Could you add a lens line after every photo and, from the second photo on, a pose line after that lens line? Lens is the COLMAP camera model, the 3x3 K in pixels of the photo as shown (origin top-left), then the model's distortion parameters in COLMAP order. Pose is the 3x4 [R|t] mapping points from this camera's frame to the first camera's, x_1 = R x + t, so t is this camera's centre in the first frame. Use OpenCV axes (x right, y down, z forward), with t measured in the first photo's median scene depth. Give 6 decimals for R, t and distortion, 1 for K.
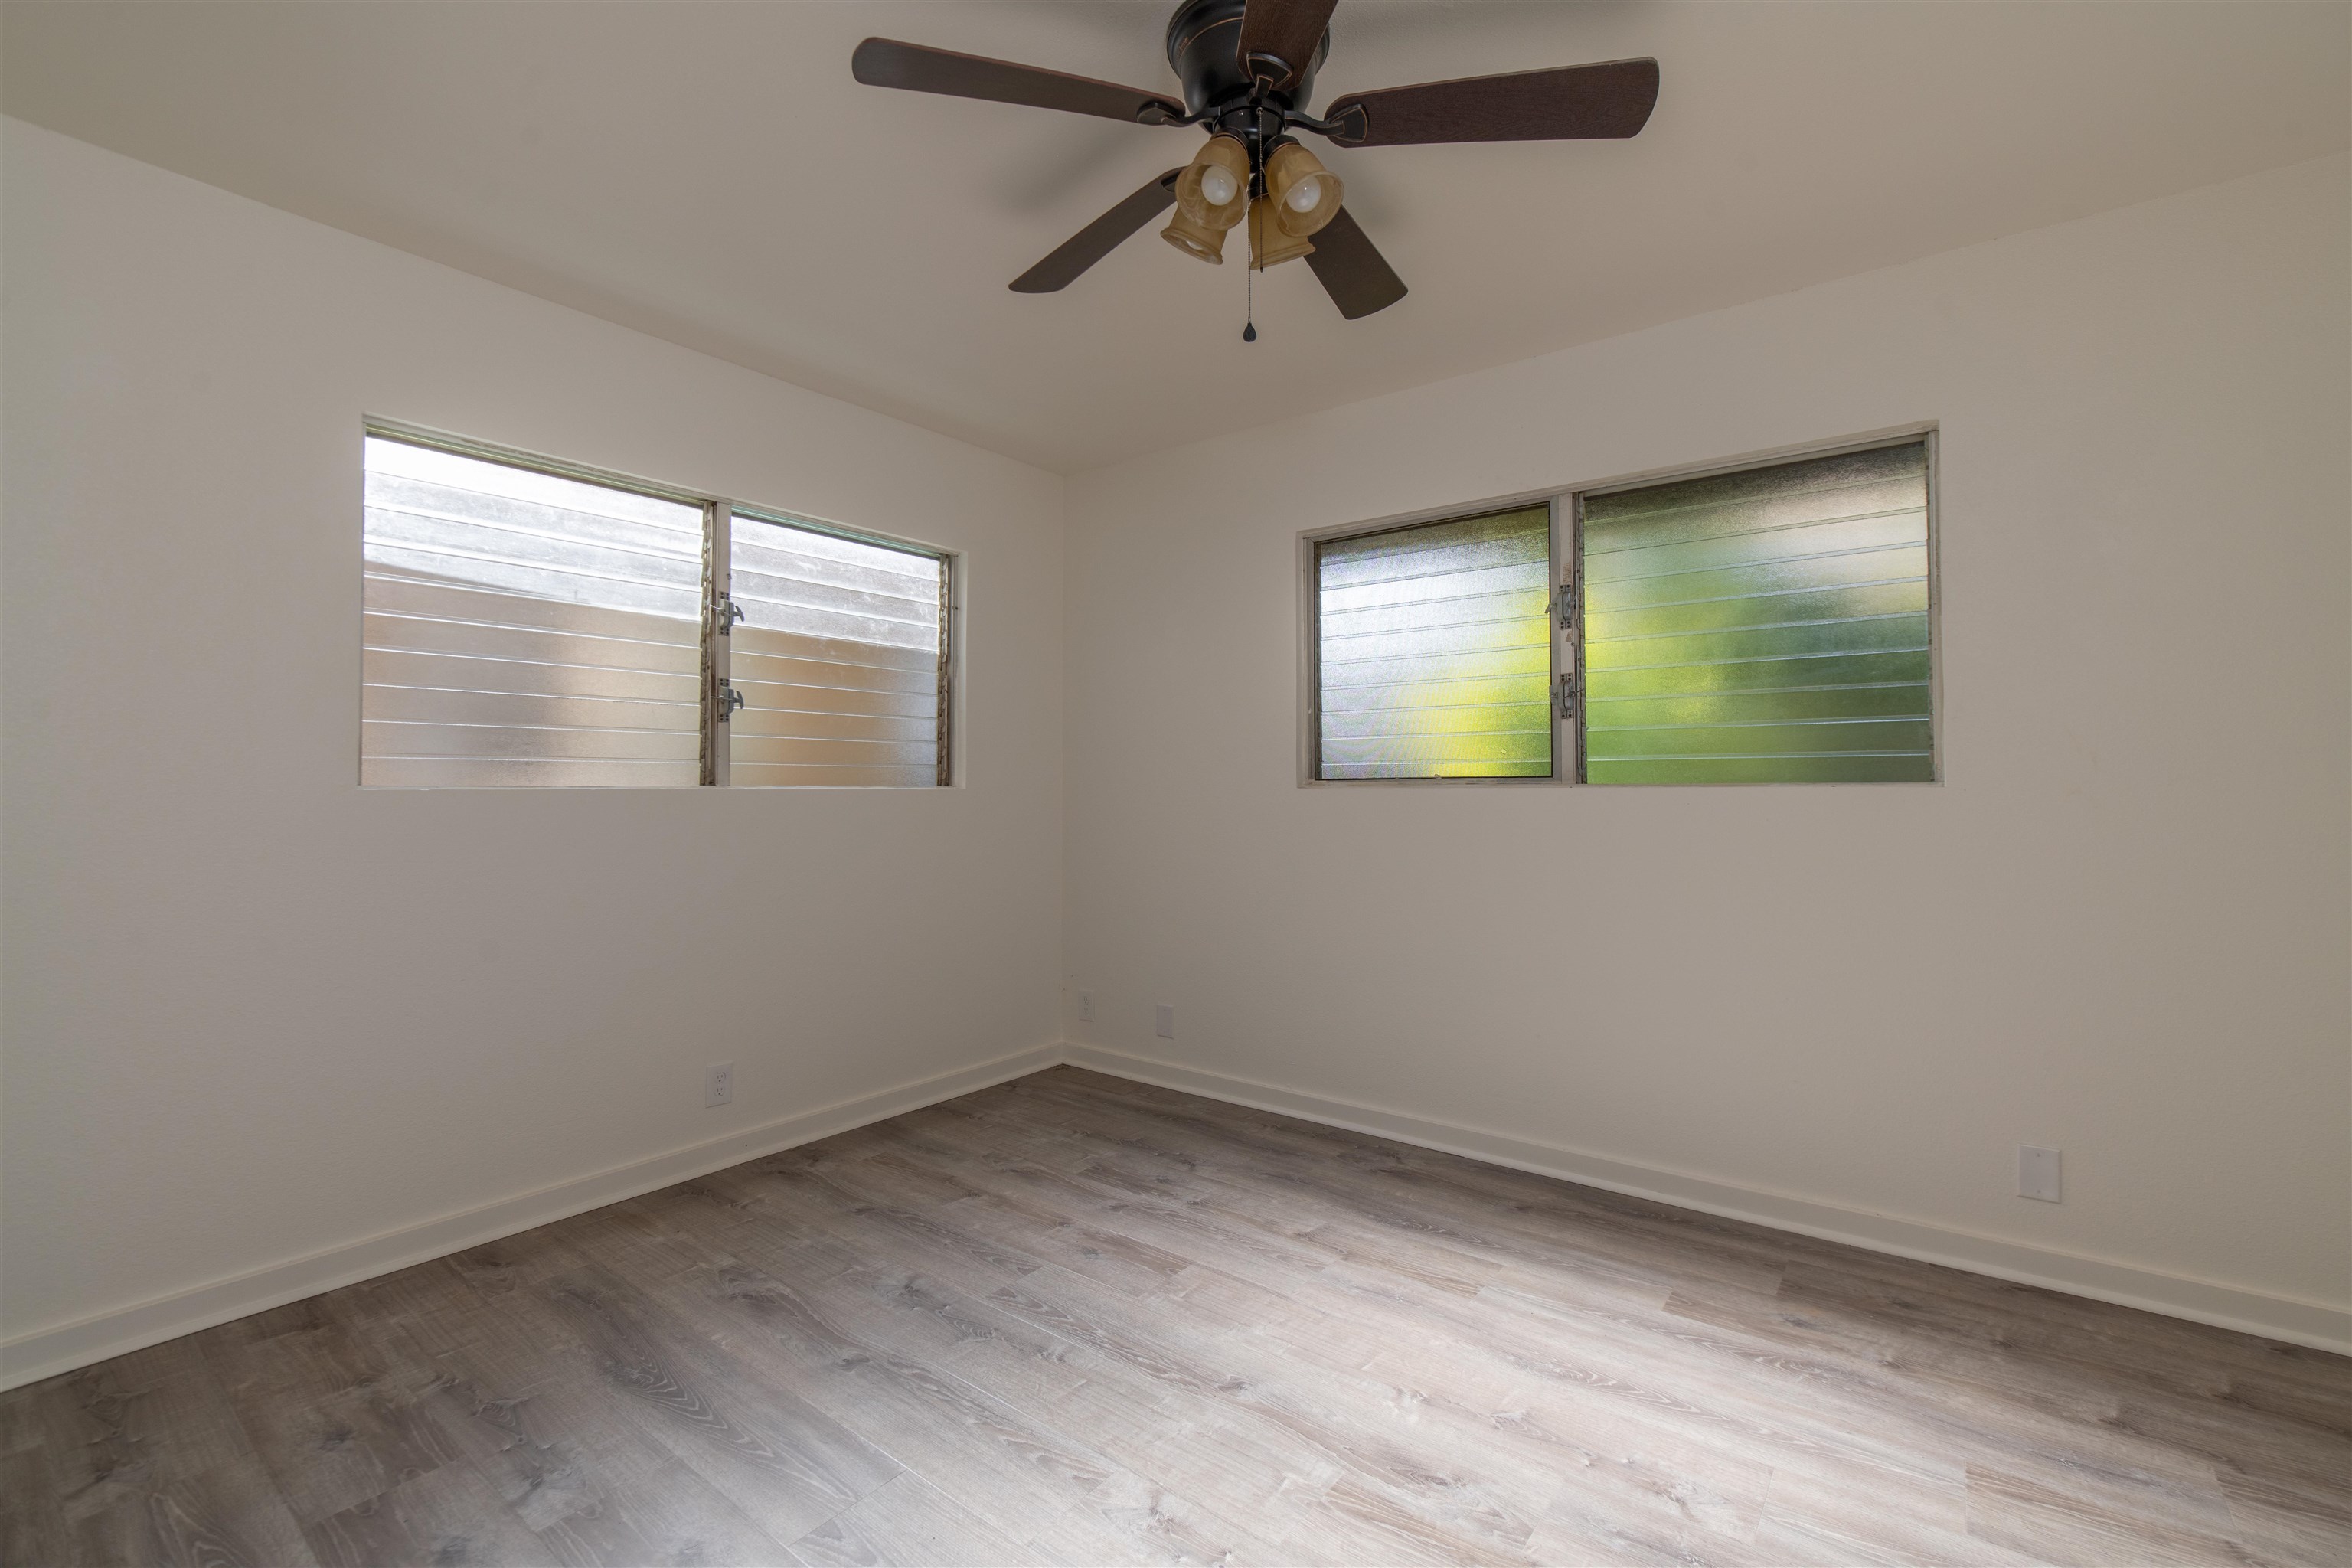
lens RADIAL K [[1014.5, 0, 1191.0], [0, 1014.5, 771.3], [0, 0, 1]] dist [-0.014584, 0.001667]
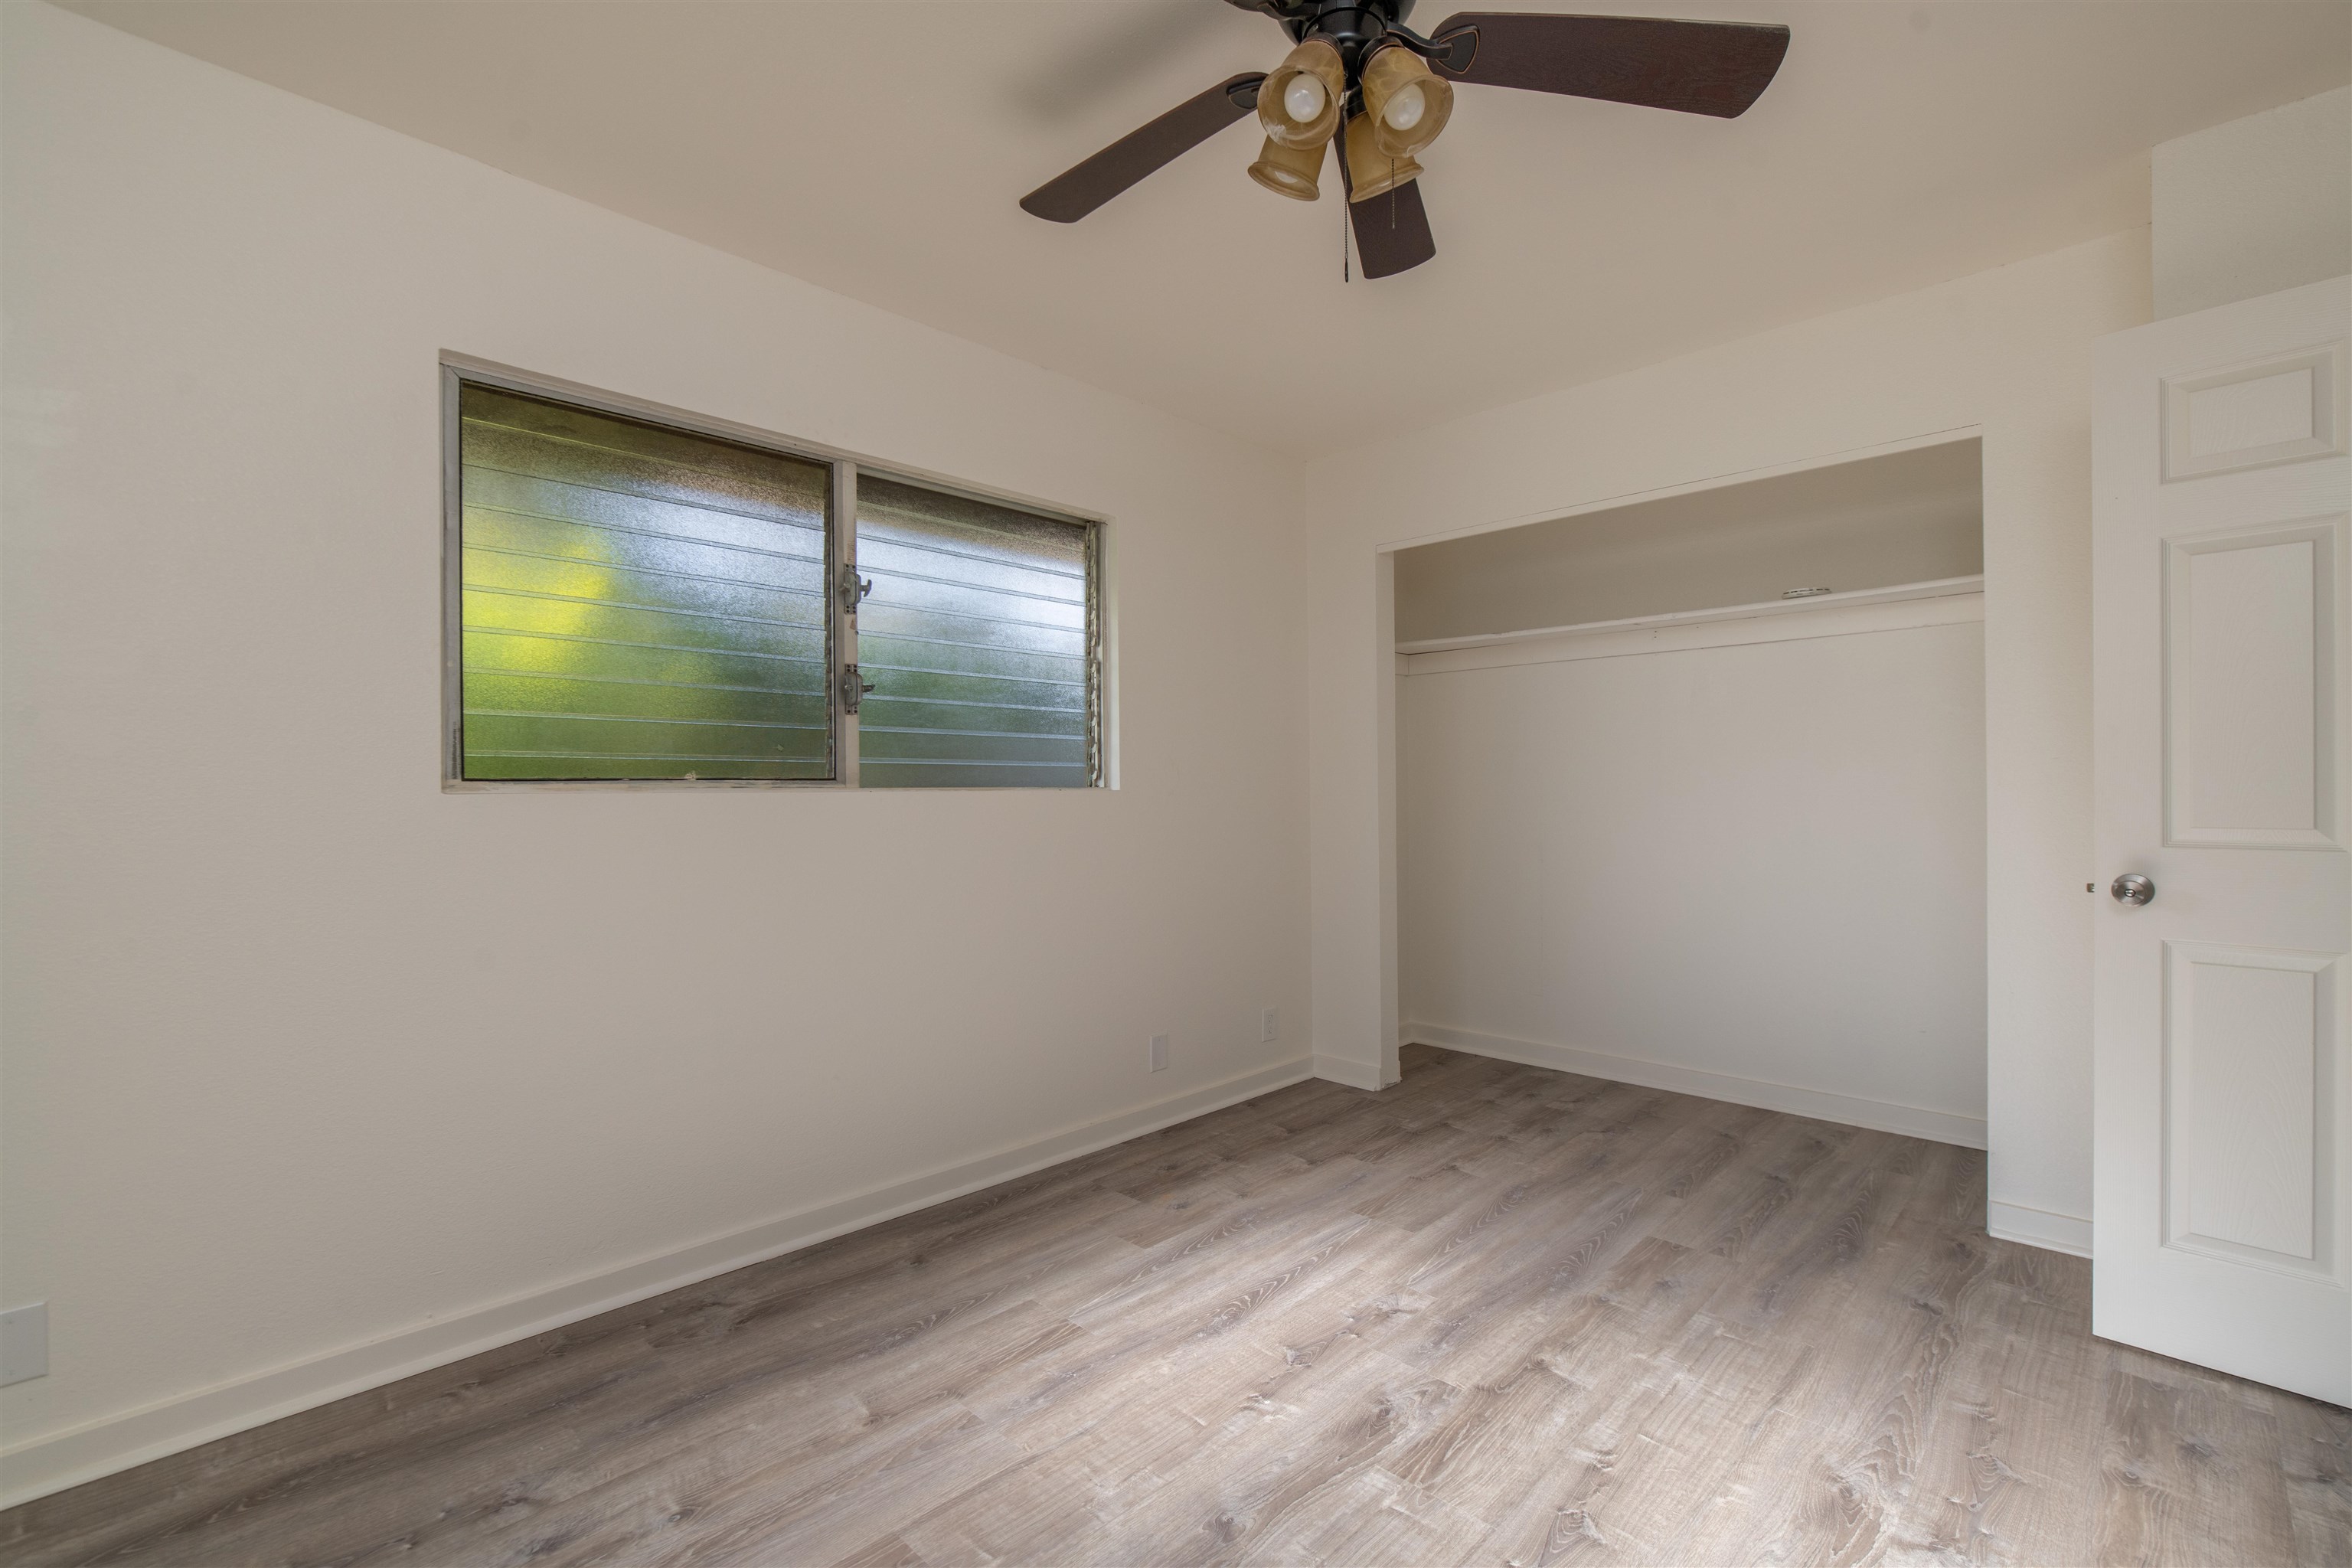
lens RADIAL K [[1014.5, 0, 1192.9], [0, 1014.5, 801.9], [0, 0, 1]] dist [-0.014584, 0.001667]
pose [[0.116561, -0.007974, 0.993152, -0.630990], [-0.011820, 0.999886, 0.009416, 0.016515], [-0.993113, -0.012837, 0.116453, 0.781983]]
